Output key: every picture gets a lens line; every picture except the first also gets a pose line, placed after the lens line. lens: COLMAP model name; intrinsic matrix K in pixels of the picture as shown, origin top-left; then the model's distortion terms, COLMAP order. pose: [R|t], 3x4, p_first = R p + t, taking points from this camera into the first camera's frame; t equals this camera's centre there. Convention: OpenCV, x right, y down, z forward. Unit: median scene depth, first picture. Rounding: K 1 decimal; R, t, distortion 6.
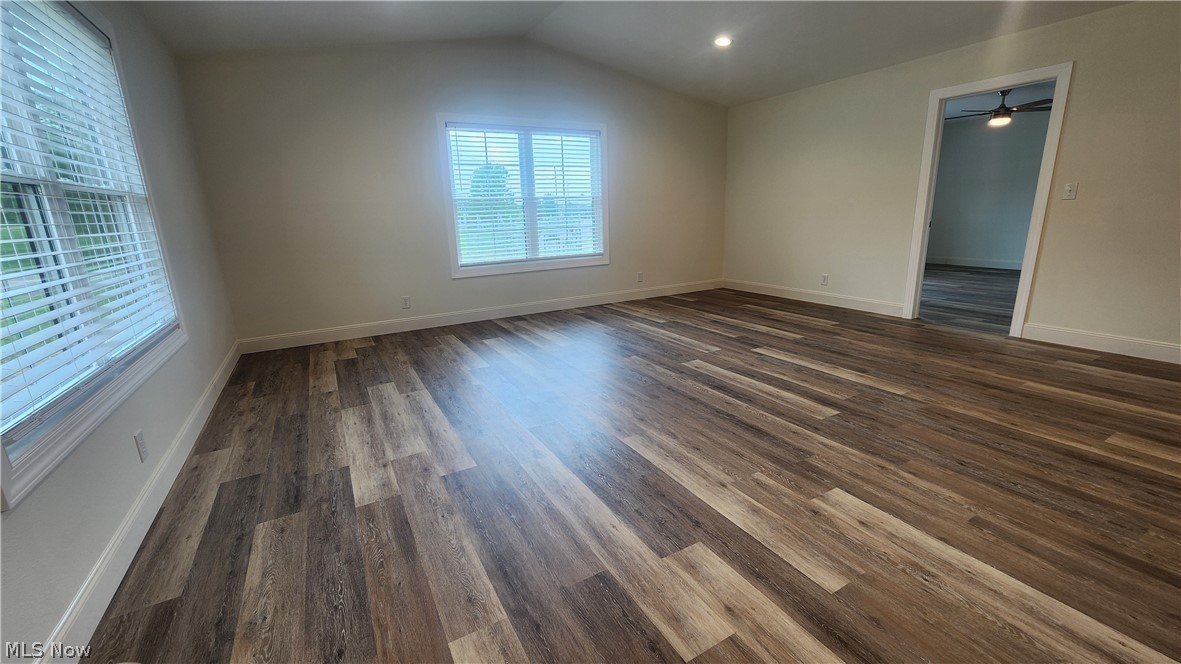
lens RADIAL K [[481.2, 0, 593.9], [0, 481.2, 331.5], [0, 0, 1]] dist [0.000419, -0.001049]
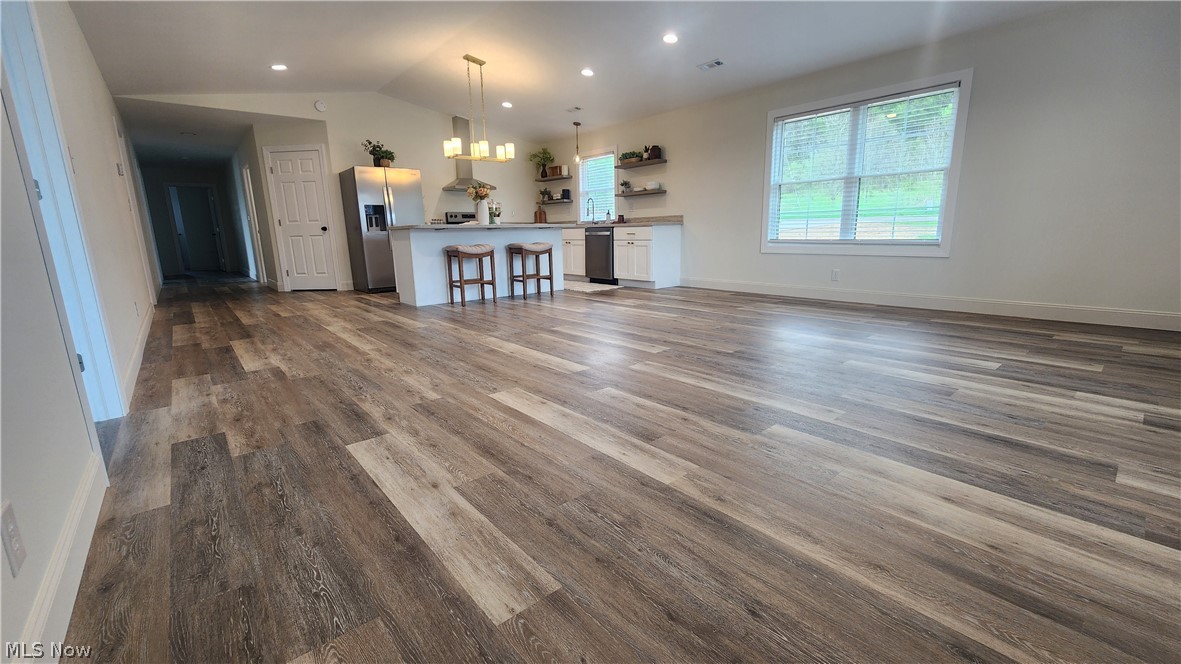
lens RADIAL K [[481.2, 0, 593.9], [0, 481.2, 331.5], [0, 0, 1]] dist [0.000419, -0.001049]
pose [[-0.980239, 0.089563, -0.176378, 0.685265], [0.002696, 0.897599, 0.440806, -0.516620], [0.197797, 0.431619, -0.880103, 2.500556]]
